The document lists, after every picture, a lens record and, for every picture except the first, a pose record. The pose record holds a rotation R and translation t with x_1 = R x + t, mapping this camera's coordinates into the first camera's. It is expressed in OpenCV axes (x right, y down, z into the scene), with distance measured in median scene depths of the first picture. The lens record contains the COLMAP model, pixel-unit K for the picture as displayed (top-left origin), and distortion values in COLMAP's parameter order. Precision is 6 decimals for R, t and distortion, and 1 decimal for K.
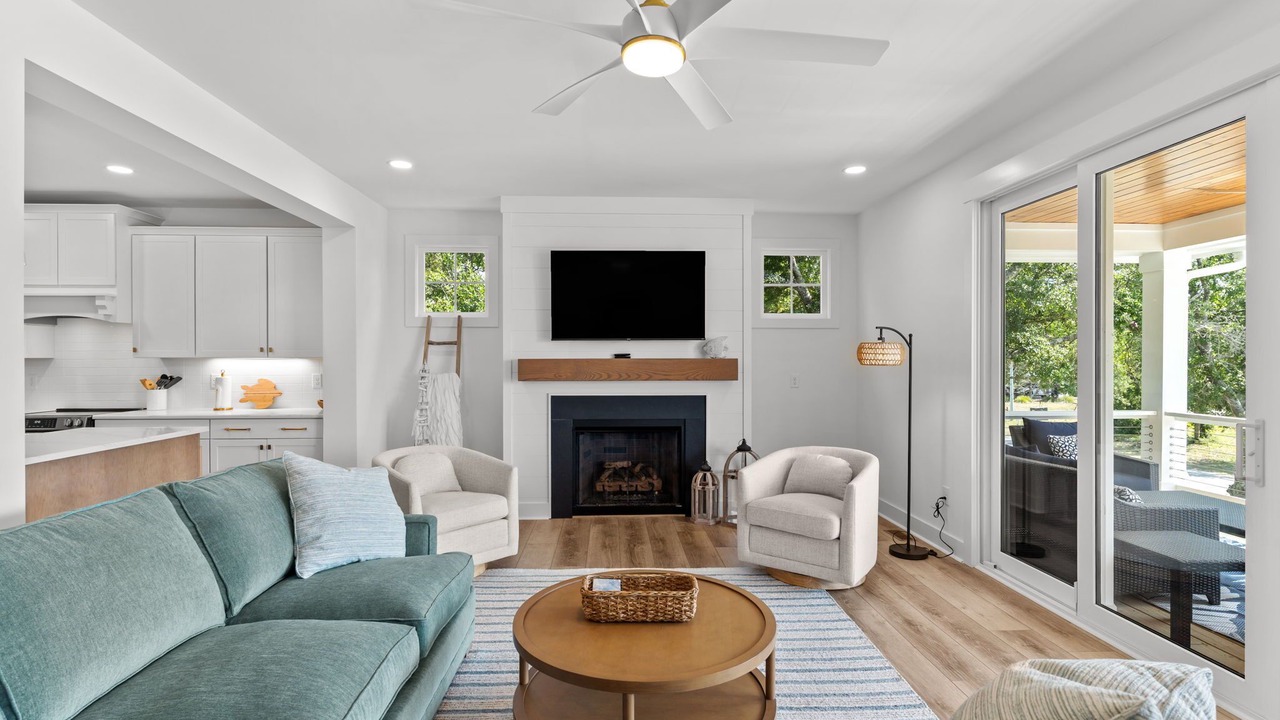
lens RADIAL K [[620.2, 0, 640.0], [0, 620.2, 360.0], [0, 0, 1]] dist [0.013360, 0.000101]
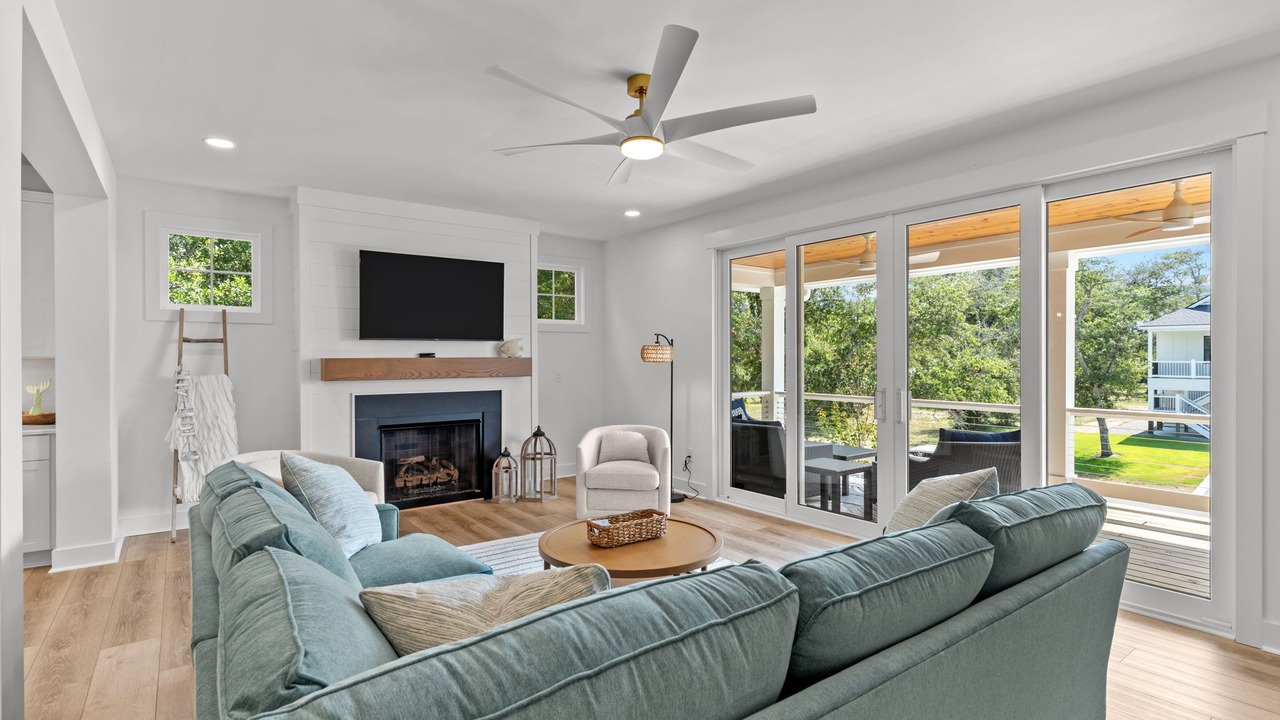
lens RADIAL K [[620.2, 0, 640.0], [0, 620.2, 360.0], [0, 0, 1]] dist [0.013360, 0.000101]
pose [[0.824657, -0.004620, 0.565614, -0.328654], [0.003400, 0.999989, 0.003211, -0.000639], [-0.565622, -0.000725, 0.824664, -0.075102]]
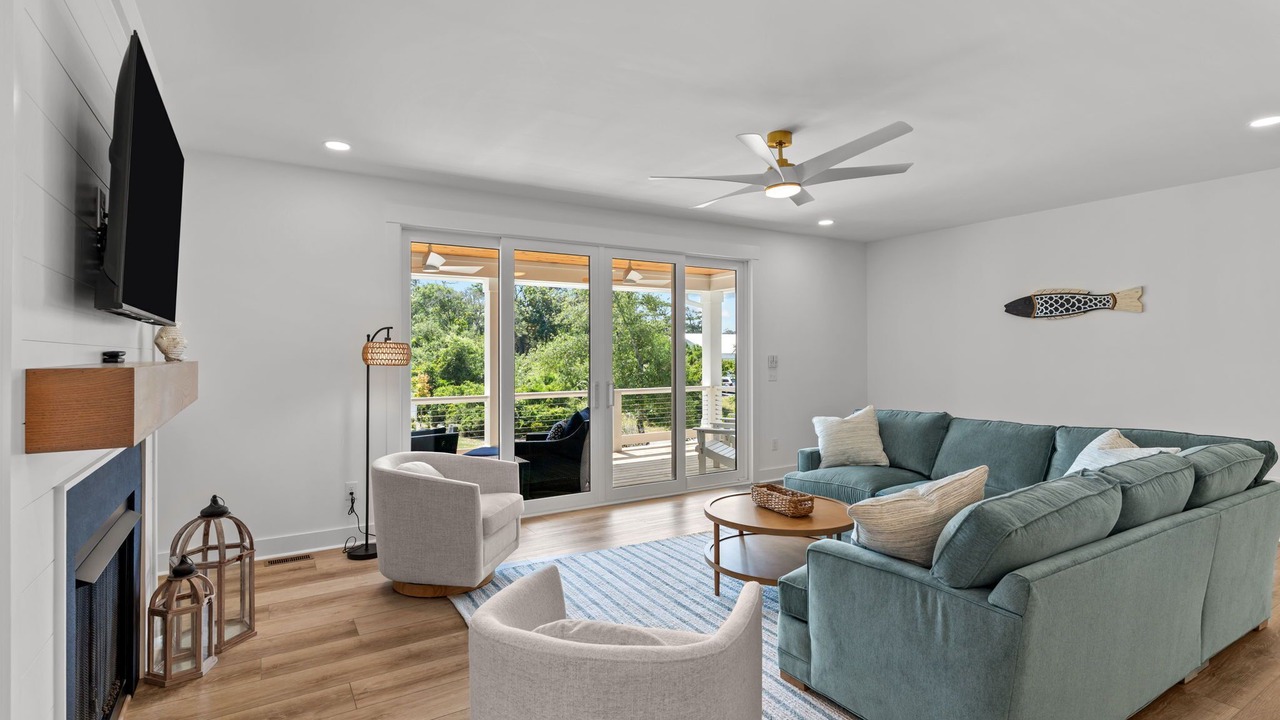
lens RADIAL K [[620.2, 0, 640.0], [0, 620.2, 360.0], [0, 0, 1]] dist [0.013360, 0.000101]
pose [[-0.504353, -0.006900, 0.863470, -0.533907], [0.004873, 0.999929, 0.010837, -0.007048], [-0.863484, 0.009674, -0.504284, 0.915150]]
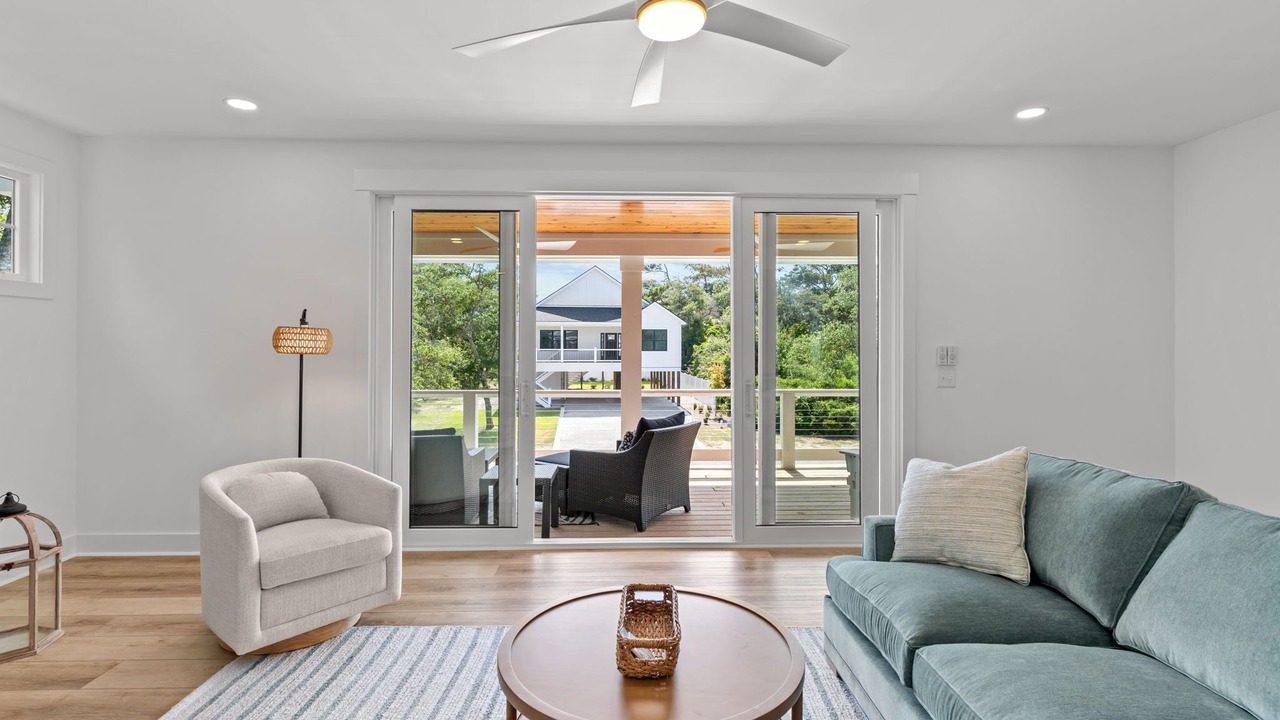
lens RADIAL K [[619.0, 0, 646.7], [0, 619.0, 345.7], [0, 0, 1]] dist [0.004212, 0.000386]
pose [[0.003961, -0.000587, 0.999992, -0.365304], [-0.000241, 1.000000, 0.000588, -0.002352], [-0.999992, -0.000243, 0.003961, 0.426112]]
